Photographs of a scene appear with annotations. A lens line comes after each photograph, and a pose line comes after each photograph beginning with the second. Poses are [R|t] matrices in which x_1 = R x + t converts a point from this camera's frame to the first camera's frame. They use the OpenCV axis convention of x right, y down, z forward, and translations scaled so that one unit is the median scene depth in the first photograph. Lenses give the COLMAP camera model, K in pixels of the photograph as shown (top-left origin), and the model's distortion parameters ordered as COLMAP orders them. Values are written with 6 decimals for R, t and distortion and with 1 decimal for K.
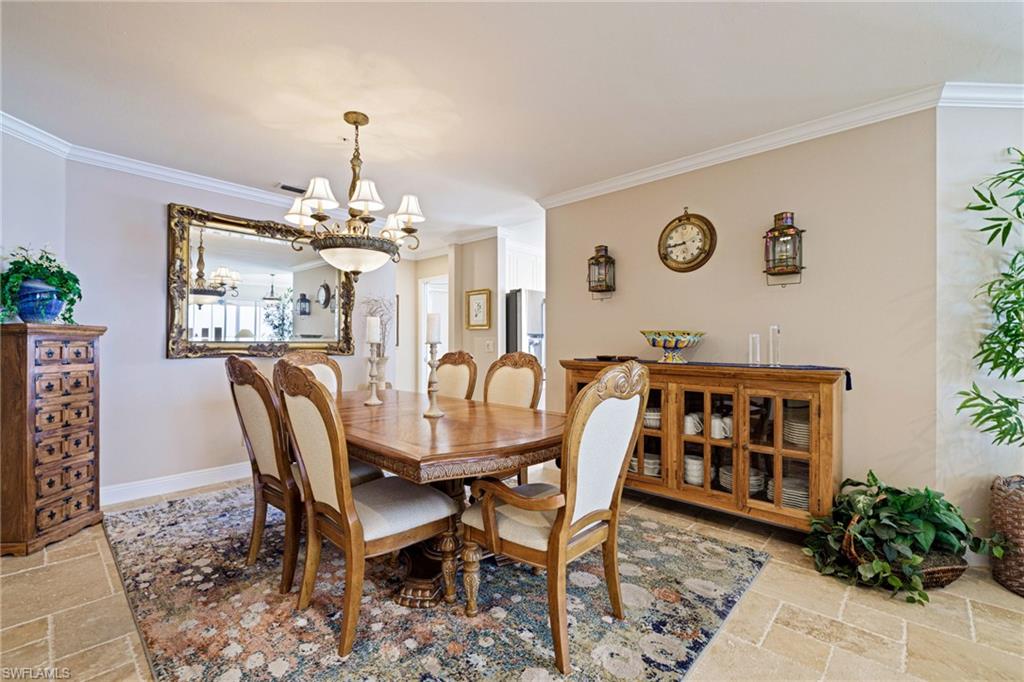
lens RADIAL K [[443.5, 0, 512.0], [0, 443.5, 341.0], [0, 0, 1]] dist [-0.000211, 0.000024]
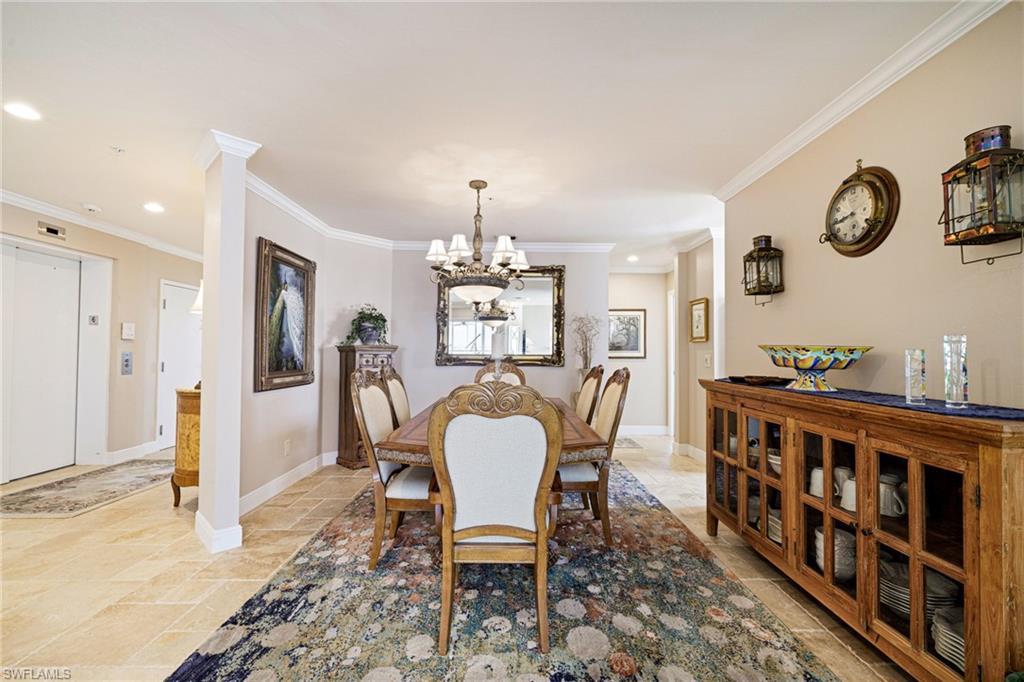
lens RADIAL K [[431.1, 0, 512.0], [0, 431.1, 341.0], [0, 0, 1]] dist [-0.000566, -0.000085]
pose [[0.684221, -0.016504, -0.729088, 0.600365], [-0.000991, 0.999722, -0.023561, -0.013346], [0.729274, 0.016843, 0.684014, 0.206881]]
